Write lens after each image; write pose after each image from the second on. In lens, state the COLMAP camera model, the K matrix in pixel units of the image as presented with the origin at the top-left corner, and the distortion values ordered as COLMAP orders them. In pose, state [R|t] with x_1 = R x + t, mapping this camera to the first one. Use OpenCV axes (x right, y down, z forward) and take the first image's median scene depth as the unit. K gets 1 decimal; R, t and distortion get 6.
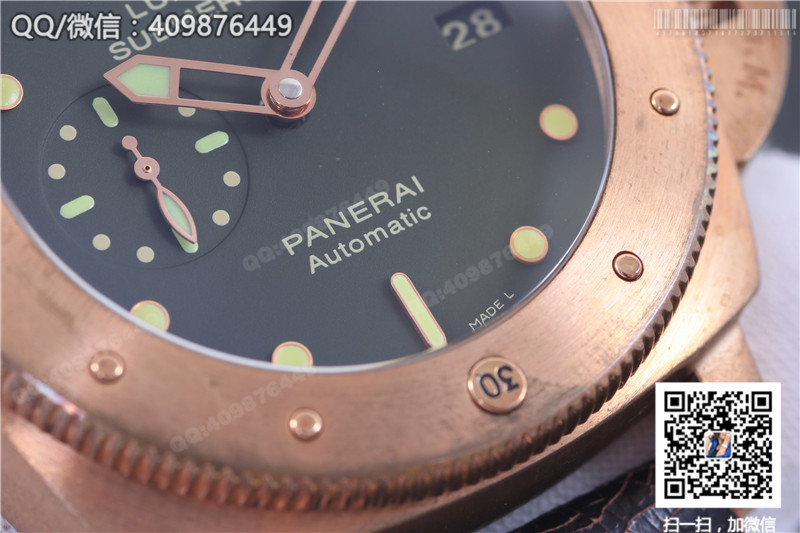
lens RADIAL K [[3785.0, 0, 311.2], [0, 3785.0, 266.8], [0, 0, 1]] dist [0.410027, 4.657218]
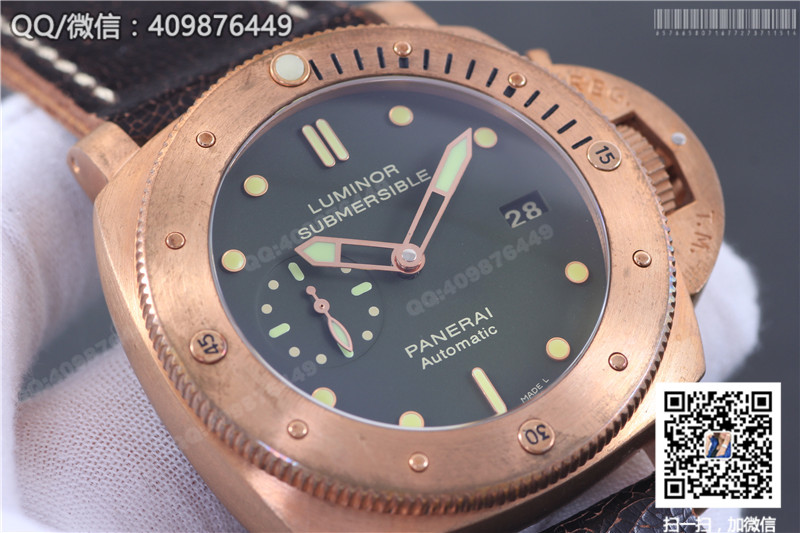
lens RADIAL K [[3288.0, 0, 400.0], [0, 3288.0, 266.5], [0, 0, 1]] dist [0.390477, 2.307813]
pose [[0.999311, -0.014908, -0.033980, 0.038920], [0.014455, 0.999804, -0.013534, -0.023386], [0.034175, 0.013033, 0.999331, -0.417304]]
